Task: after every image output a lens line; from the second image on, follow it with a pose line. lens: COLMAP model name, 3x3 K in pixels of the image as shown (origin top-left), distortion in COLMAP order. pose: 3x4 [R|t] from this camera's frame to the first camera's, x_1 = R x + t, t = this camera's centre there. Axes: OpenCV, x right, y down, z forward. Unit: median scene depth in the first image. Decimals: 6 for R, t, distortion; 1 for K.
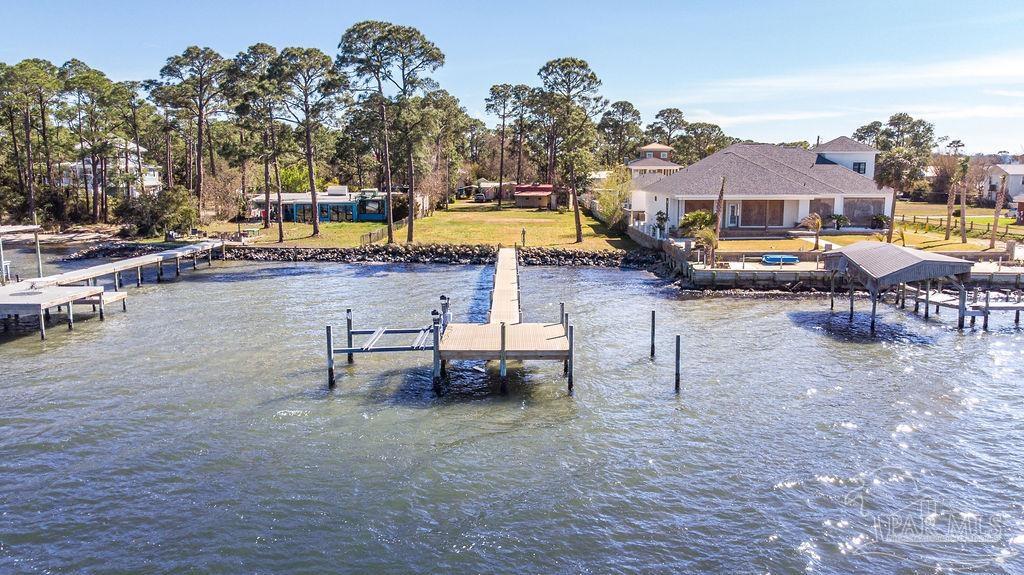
lens RADIAL K [[739.9, 0, 512.0], [0, 739.9, 287.5], [0, 0, 1]] dist [0.000276, 0.001987]
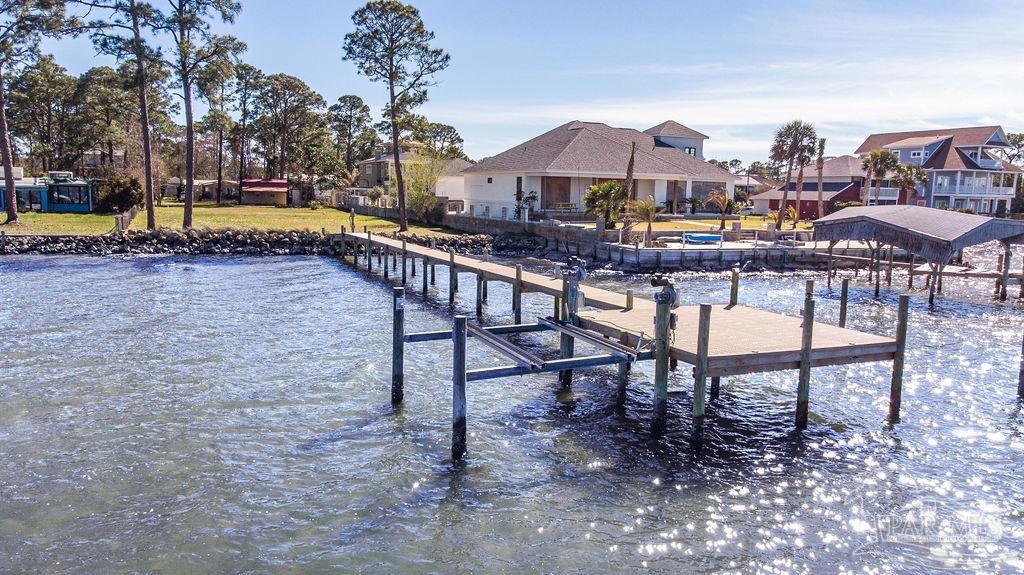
lens RADIAL K [[739.9, 0, 512.0], [0, 739.9, 287.5], [0, 0, 1]] dist [0.000276, 0.001987]
pose [[0.913992, -0.029545, 0.404655, -0.148919], [0.036258, 0.999303, -0.008934, 0.014818], [-0.404109, 0.022837, 0.914426, 0.229421]]
